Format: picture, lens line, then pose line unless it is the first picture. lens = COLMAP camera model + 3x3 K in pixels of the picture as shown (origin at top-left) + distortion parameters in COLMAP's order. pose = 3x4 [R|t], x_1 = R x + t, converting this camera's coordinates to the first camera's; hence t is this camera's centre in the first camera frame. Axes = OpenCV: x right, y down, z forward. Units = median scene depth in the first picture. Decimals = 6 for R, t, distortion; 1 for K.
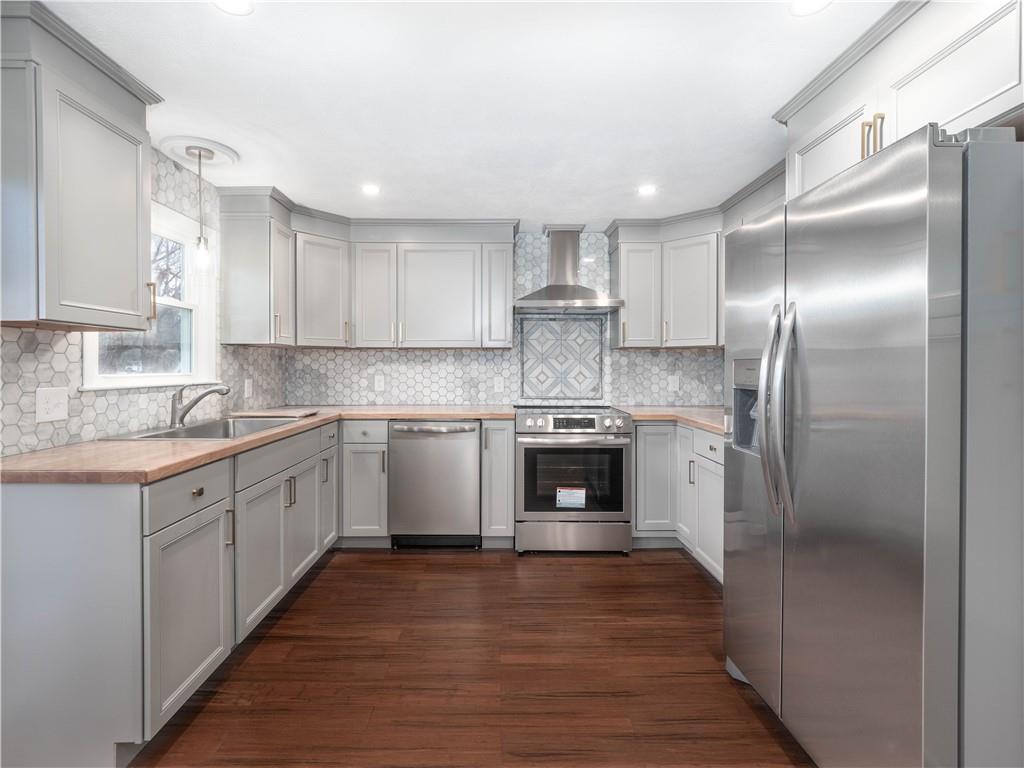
lens RADIAL K [[509.0, 0, 534.7], [0, 509.0, 371.0], [0, 0, 1]] dist [-0.006147, -0.001196]
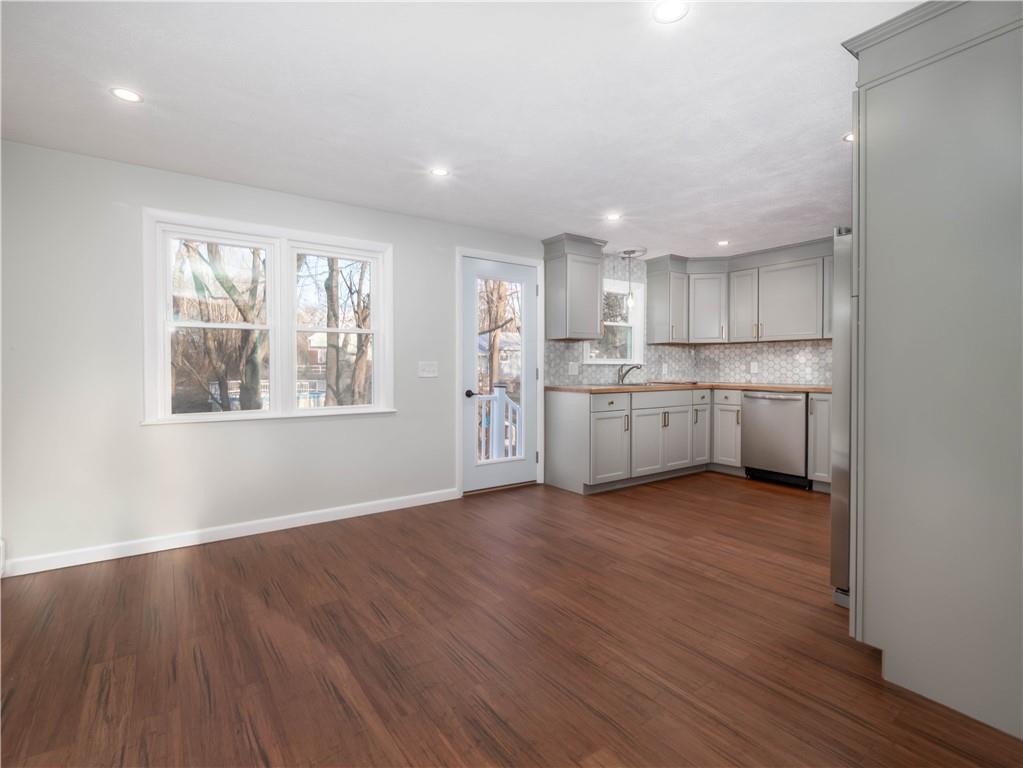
lens RADIAL K [[495.7, 0, 513.5], [0, 495.7, 379.0], [0, 0, 1]] dist [0.006569, 0.000403]
pose [[0.576806, 0.017772, -0.816688, 0.507507], [-0.001692, 0.999787, 0.020562, 0.033575], [0.816880, -0.010479, 0.576713, -0.389602]]
